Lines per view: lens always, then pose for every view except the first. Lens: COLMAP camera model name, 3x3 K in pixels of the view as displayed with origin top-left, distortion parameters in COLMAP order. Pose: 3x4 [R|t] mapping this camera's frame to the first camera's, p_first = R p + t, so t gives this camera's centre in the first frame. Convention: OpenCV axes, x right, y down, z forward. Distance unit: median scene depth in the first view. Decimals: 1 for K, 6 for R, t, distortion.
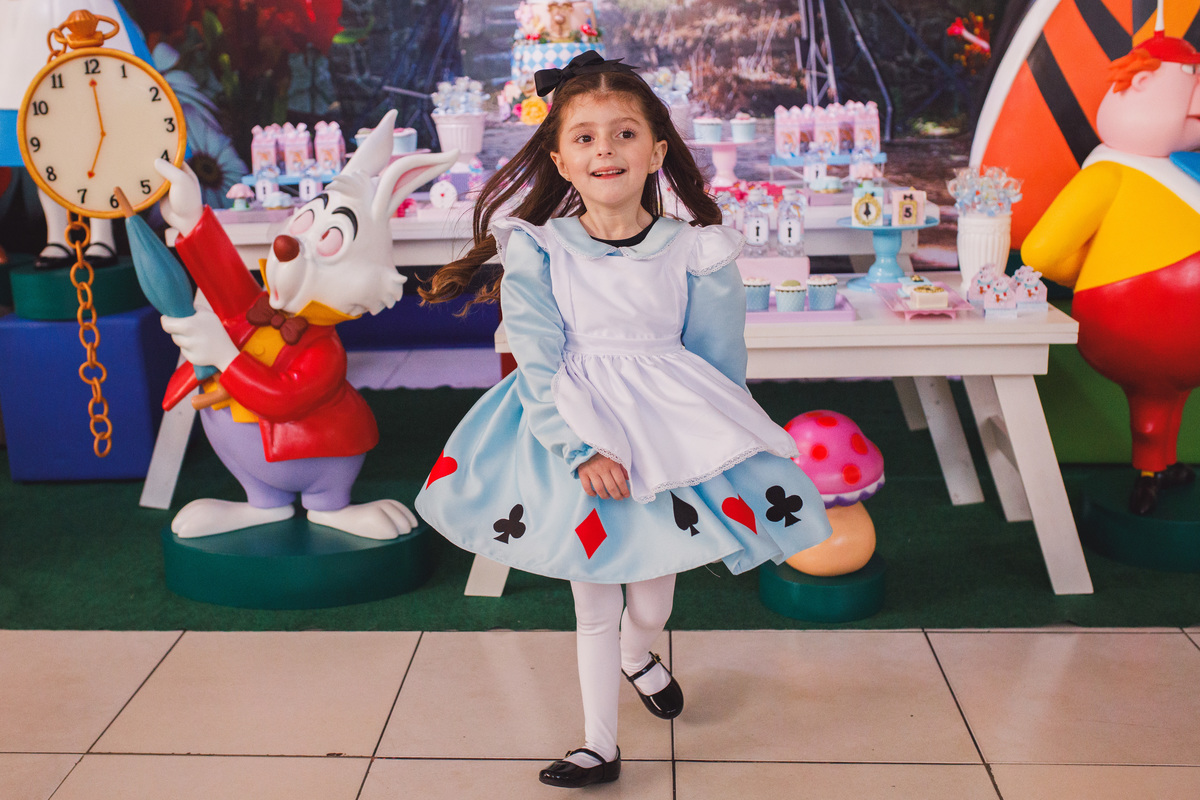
lens RADIAL K [[1323.8, 0, 538.4], [0, 1323.8, 386.7], [0, 0, 1]] dist [-0.052936, 0.066231]
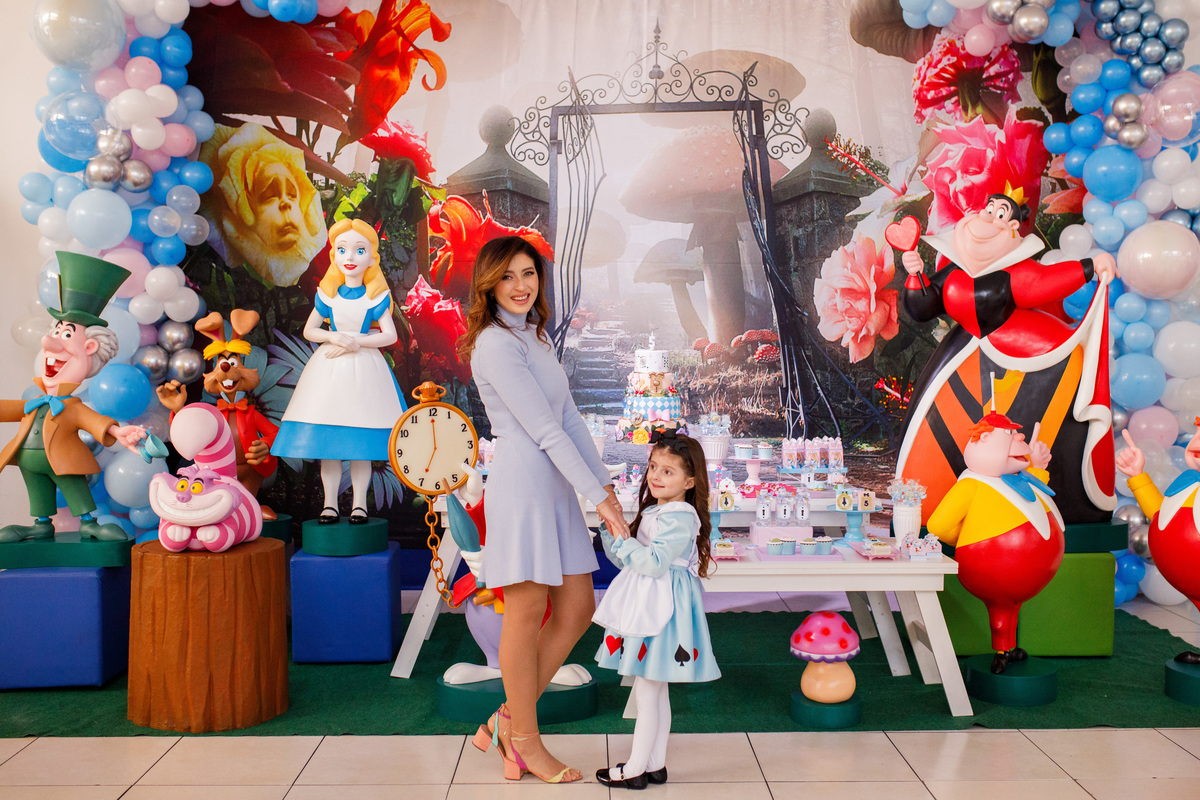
lens RADIAL K [[1258.8, 0, 626.2], [0, 1258.8, 371.7], [0, 0, 1]] dist [-0.064861, 0.104729]
pose [[0.992434, 0.038391, 0.116620, -0.208050], [-0.011291, 0.974369, -0.224673, 0.067799], [-0.122256, 0.221657, 0.967430, -0.546075]]
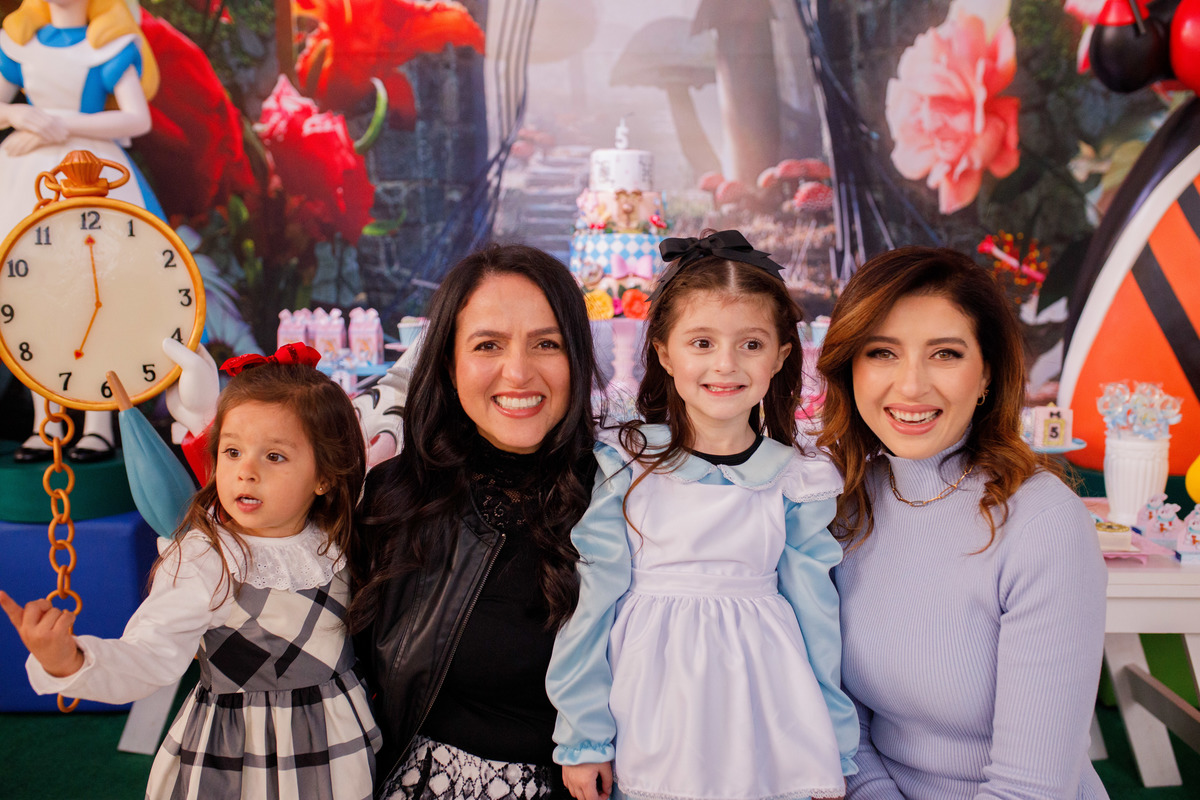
lens RADIAL K [[1151.4, 0, 603.8], [0, 1151.4, 402.4], [0, 0, 1]] dist [-0.061876, 0.095166]
pose [[0.996022, 0.032184, 0.083097, -0.062341], [-0.020600, 0.990402, -0.136676, -0.034629], [-0.086698, 0.134421, 0.987124, 0.227488]]
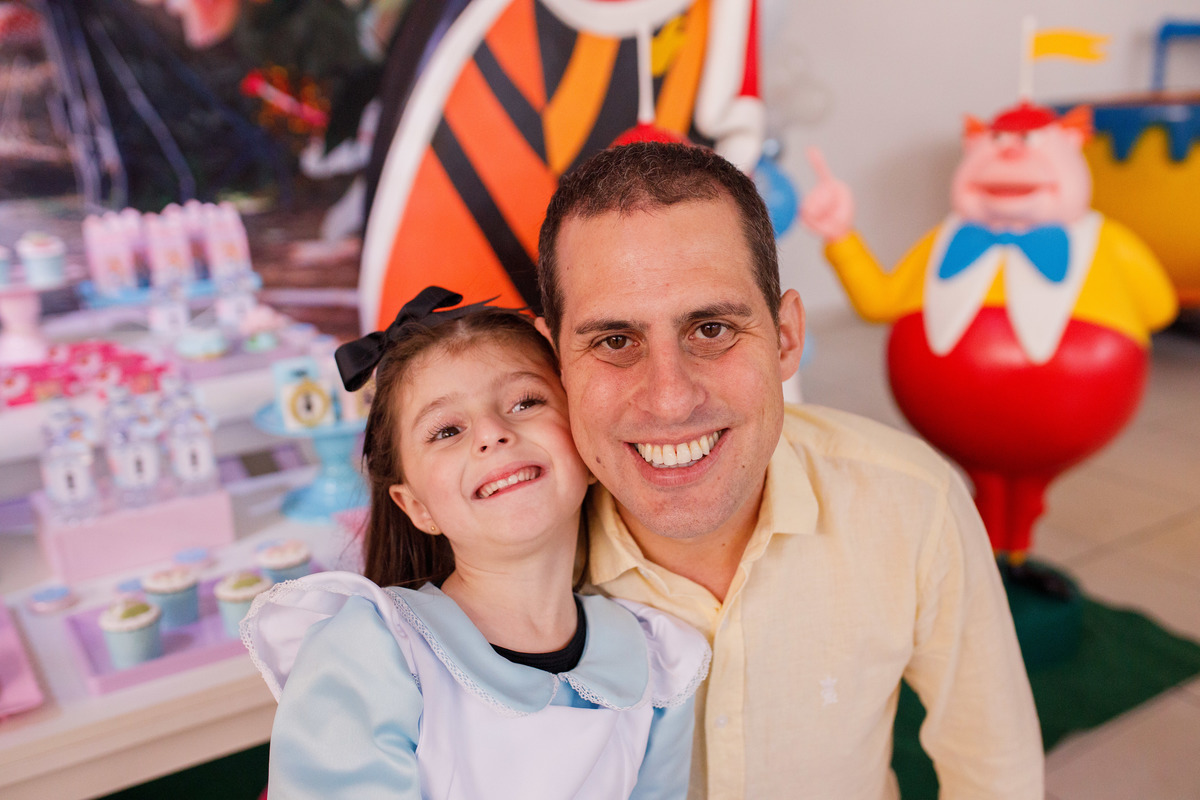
lens RADIAL K [[1175.0, 0, 603.7], [0, 1175.0, 404.4], [0, 0, 1]] dist [-0.063693, 0.098772]
pose [[0.781757, -0.156716, 0.603569, 0.012999], [0.139391, 0.987331, 0.075816, -0.128008], [-0.607804, 0.024862, 0.793698, 0.368656]]
